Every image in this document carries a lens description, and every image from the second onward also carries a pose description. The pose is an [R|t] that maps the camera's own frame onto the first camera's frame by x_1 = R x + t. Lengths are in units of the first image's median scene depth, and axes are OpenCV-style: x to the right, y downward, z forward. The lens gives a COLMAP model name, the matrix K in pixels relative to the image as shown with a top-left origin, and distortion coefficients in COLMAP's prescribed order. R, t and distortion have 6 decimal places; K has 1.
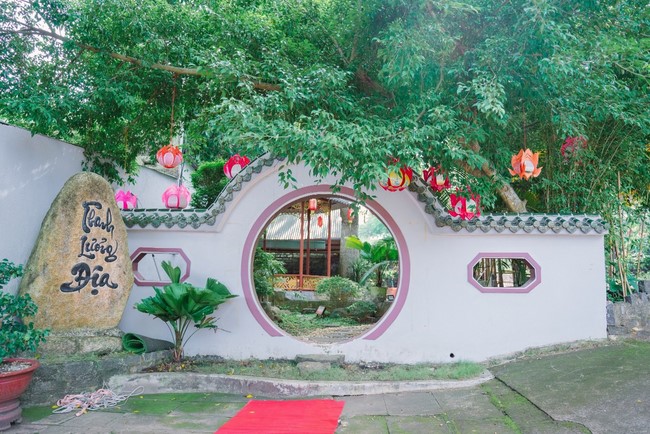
lens RADIAL K [[526.1, 0, 325.0], [0, 526.1, 217.0], [0, 0, 1]] dist [-0.103869, 0.066115]
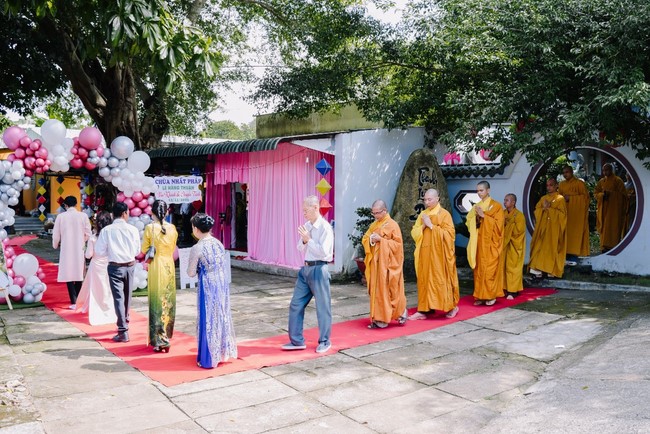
lens RADIAL K [[565.5, 0, 325.0], [0, 565.5, 217.0], [0, 0, 1]] dist [-0.068886, 0.016205]
pose [[0.721419, 0.007654, -0.692456, 0.602050], [0.108443, 0.986354, 0.123882, -0.133643], [0.683955, -0.164463, 0.710745, -0.564719]]
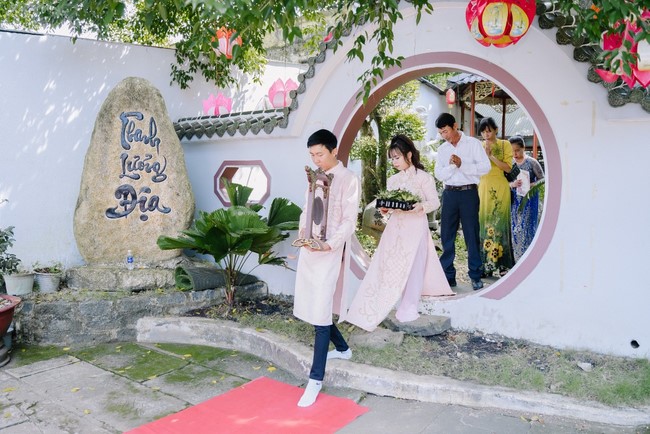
lens RADIAL K [[526.1, 0, 325.0], [0, 526.1, 217.0], [0, 0, 1]] dist [-0.103869, 0.066115]
pose [[0.841727, 0.026917, -0.539232, 0.277239], [0.077512, 0.982385, 0.170033, 0.019633], [0.534310, -0.184918, 0.824814, 0.441870]]
